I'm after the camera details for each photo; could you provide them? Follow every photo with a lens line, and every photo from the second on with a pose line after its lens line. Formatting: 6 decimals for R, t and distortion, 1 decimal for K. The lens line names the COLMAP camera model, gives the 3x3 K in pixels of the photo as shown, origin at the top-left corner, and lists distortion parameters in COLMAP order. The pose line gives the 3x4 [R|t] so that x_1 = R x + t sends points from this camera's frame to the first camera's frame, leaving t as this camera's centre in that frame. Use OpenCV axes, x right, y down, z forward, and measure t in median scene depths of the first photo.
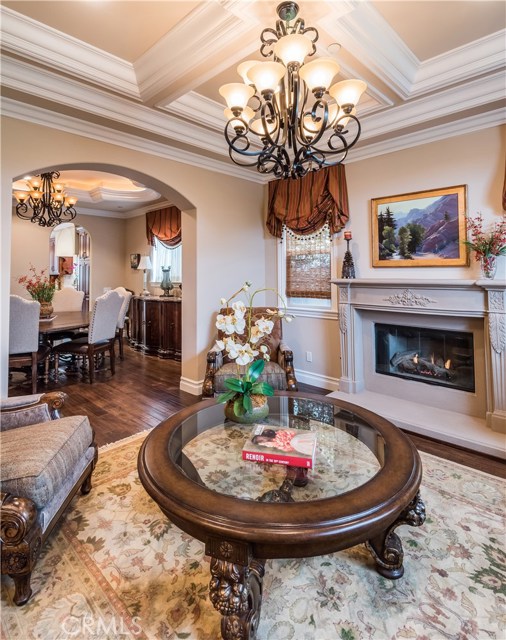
lens RADIAL K [[346.1, 0, 254.8], [0, 346.1, 259.4], [0, 0, 1]] dist [0.038235, -0.029789]
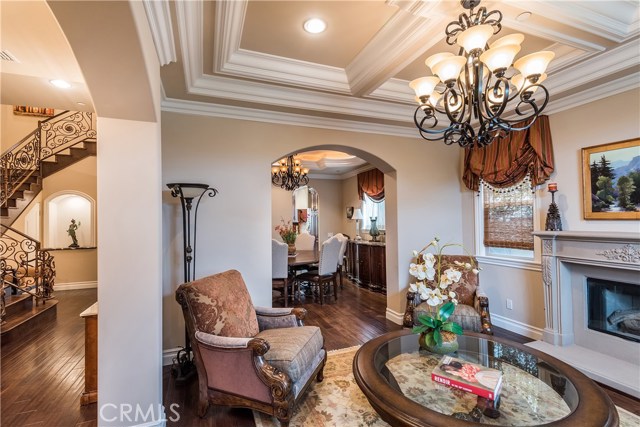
lens RADIAL K [[295.8, 0, 320.0], [0, 295.8, 213.5], [0, 0, 1]] dist [0.029227, -0.022619]
pose [[0.906654, -0.012656, -0.421684, 0.025854], [0.021687, 0.999627, 0.016626, -0.024190], [0.421316, -0.024219, 0.906590, -0.056063]]
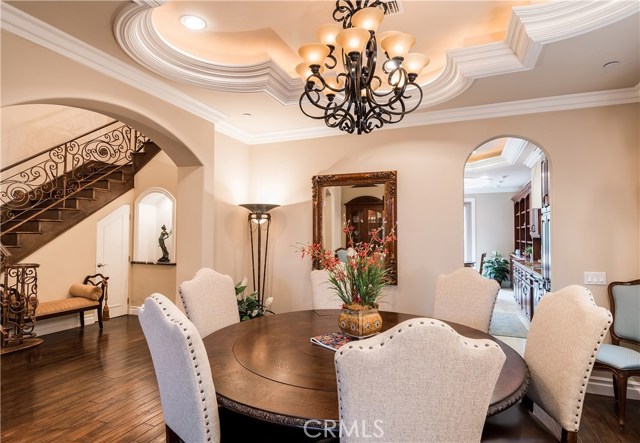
lens RADIAL K [[360.3, 0, 320.1], [0, 360.3, 225.2], [0, 0, 1]] dist [0.002477, -0.000772]
pose [[0.357276, -0.014859, -0.933881, -0.258249], [0.026427, 0.999634, -0.005795, 0.033857], [0.933625, -0.022609, 0.357538, 0.986380]]
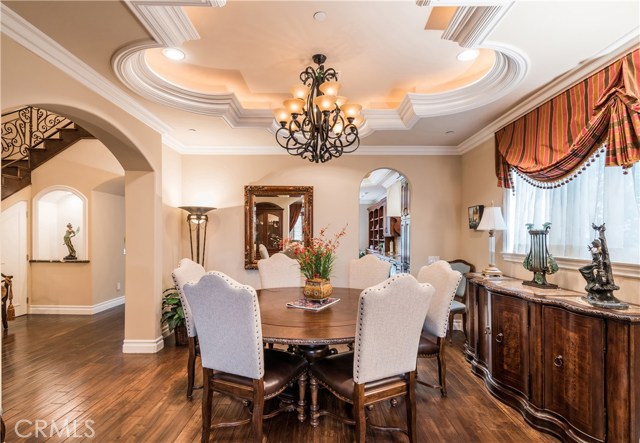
lens RADIAL K [[302.5, 0, 317.4], [0, 302.5, 237.0], [0, 0, 1]] dist [0.002673, 0.000566]
pose [[0.660088, 0.016863, -0.750999, -0.245546], [0.013727, 0.999310, 0.034504, 0.034683], [0.751063, -0.033085, 0.659402, 0.847256]]
